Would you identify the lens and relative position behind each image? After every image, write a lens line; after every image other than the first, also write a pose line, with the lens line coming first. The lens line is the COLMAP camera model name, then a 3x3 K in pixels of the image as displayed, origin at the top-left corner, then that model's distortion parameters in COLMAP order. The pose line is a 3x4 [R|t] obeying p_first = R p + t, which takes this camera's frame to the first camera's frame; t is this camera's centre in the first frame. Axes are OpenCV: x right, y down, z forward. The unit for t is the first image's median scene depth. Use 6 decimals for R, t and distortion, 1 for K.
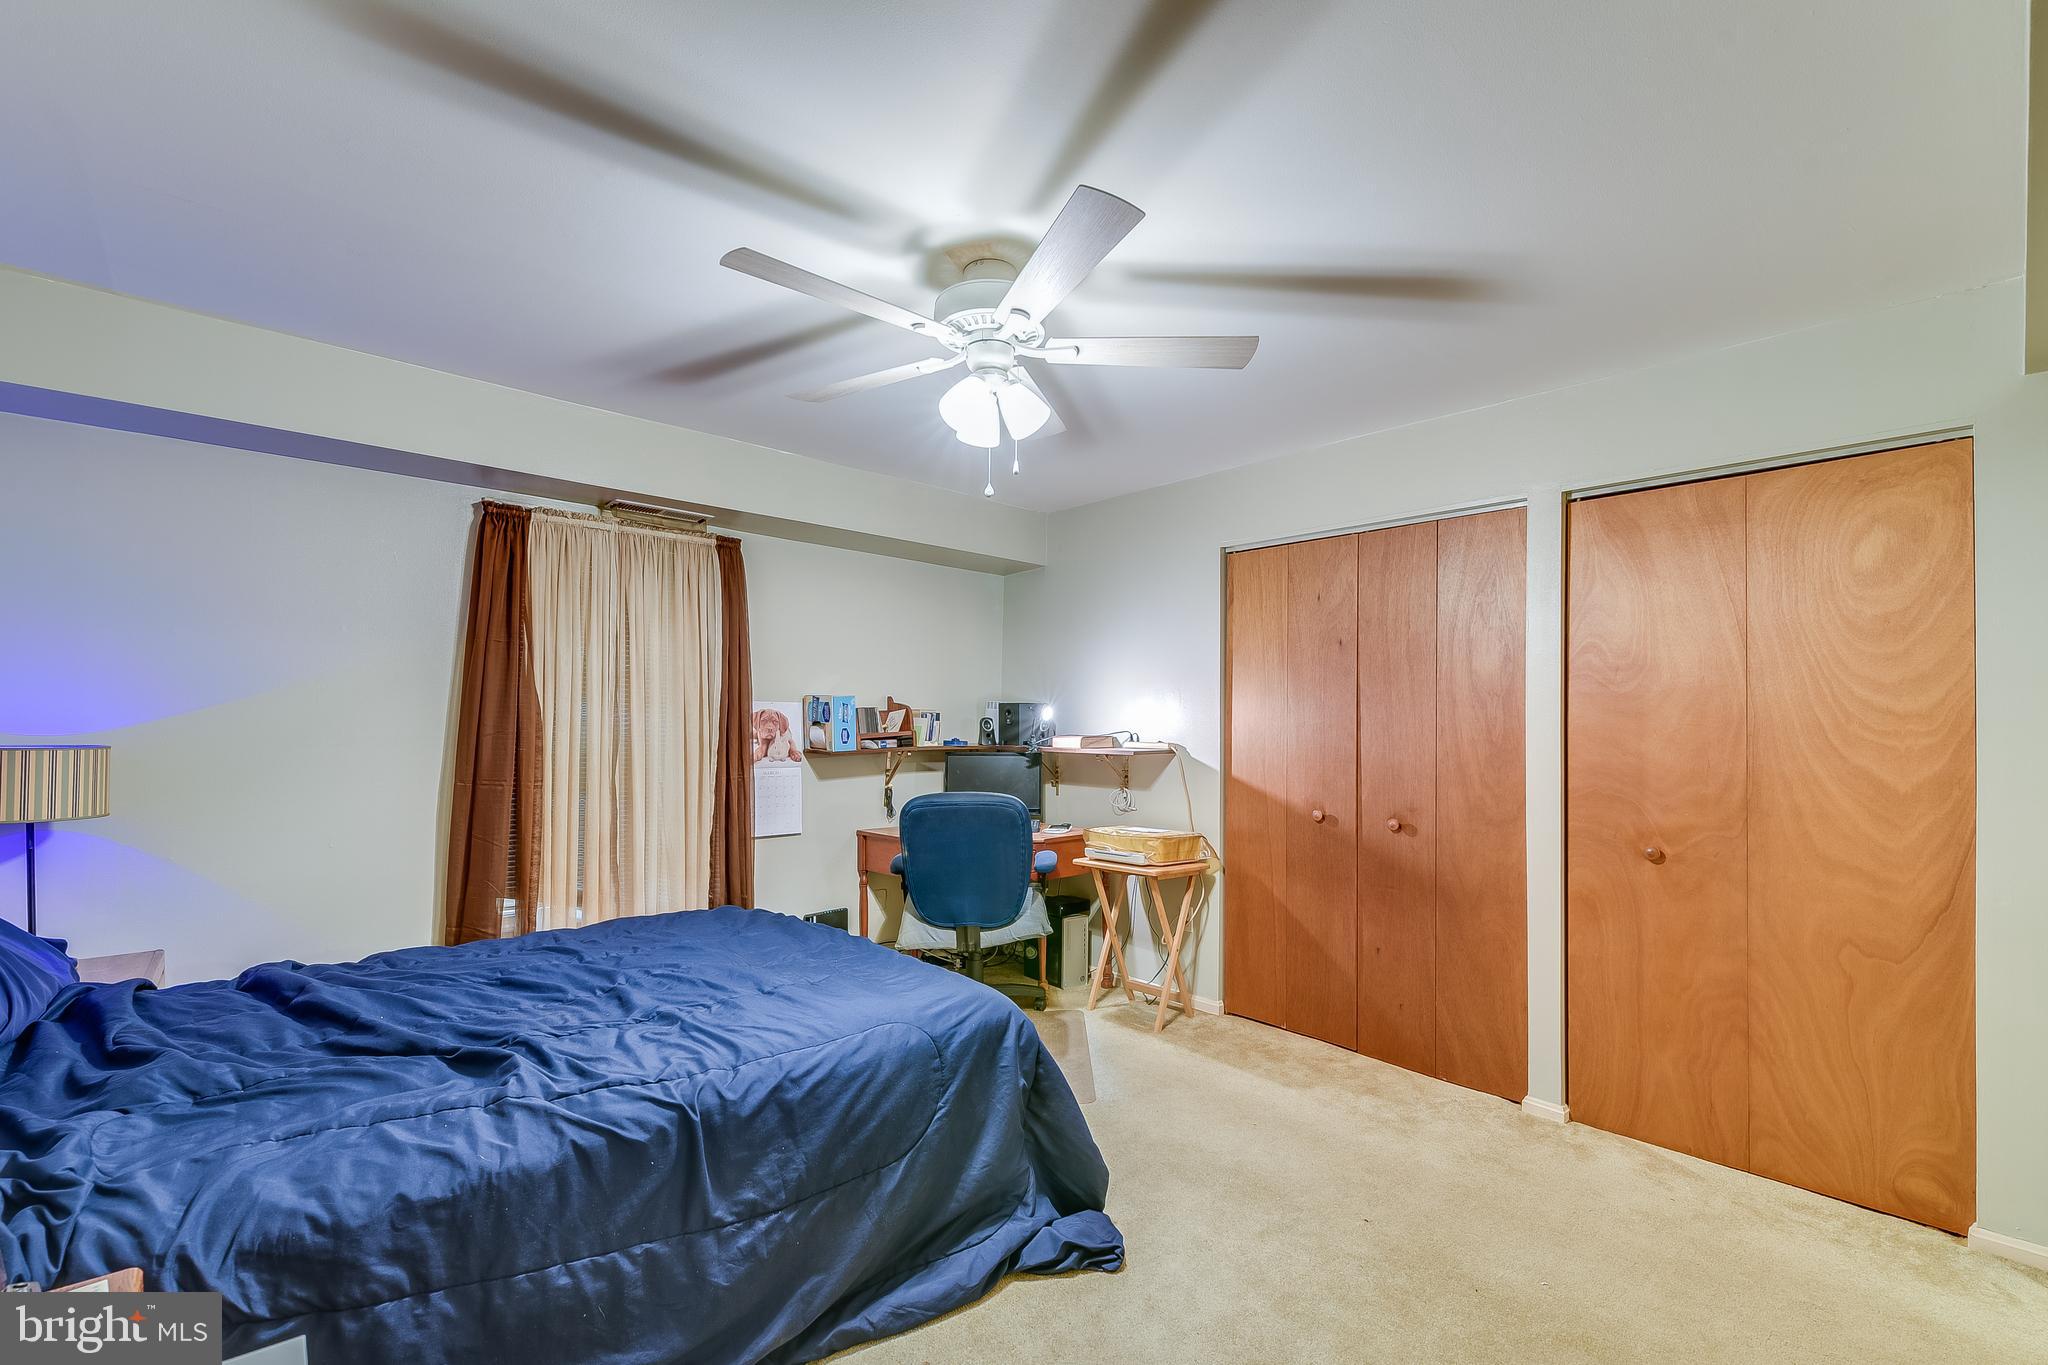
lens RADIAL K [[865.1, 0, 1023.7], [0, 865.1, 741.3], [0, 0, 1]] dist [-0.000919, -0.000009]
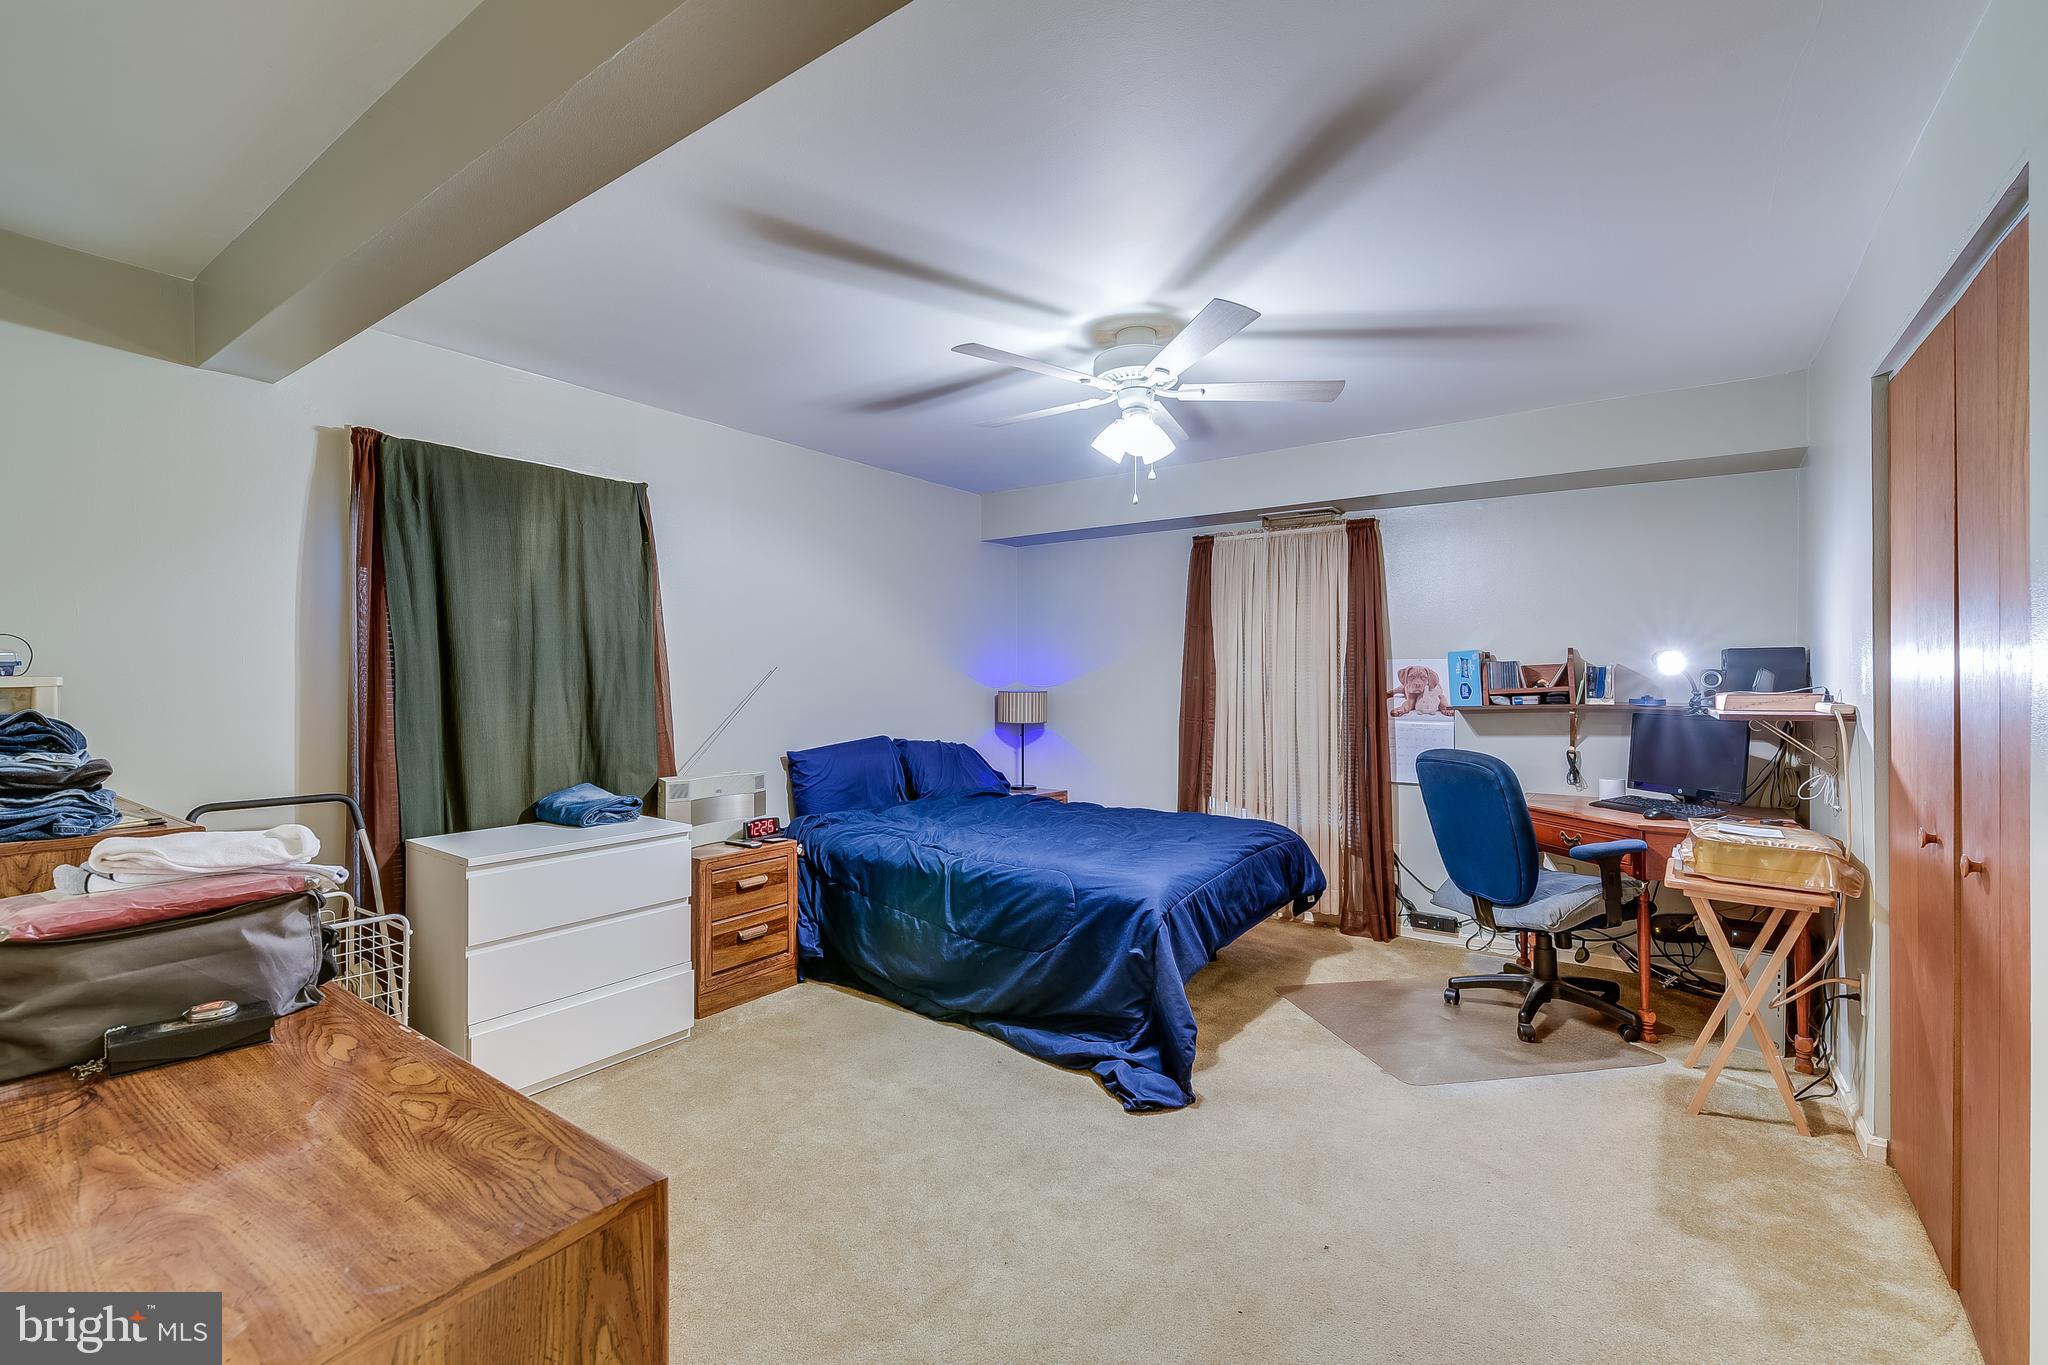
lens RADIAL K [[887.9, 0, 1024.0], [0, 887.9, 682.5], [0, 0, 1]] dist [-0.002099, -0.000068]
pose [[0.239351, 0.000211, -0.970933, 1.205830], [-0.017572, 0.999837, -0.004115, -0.006261], [0.970774, 0.018046, 0.239316, 0.476835]]
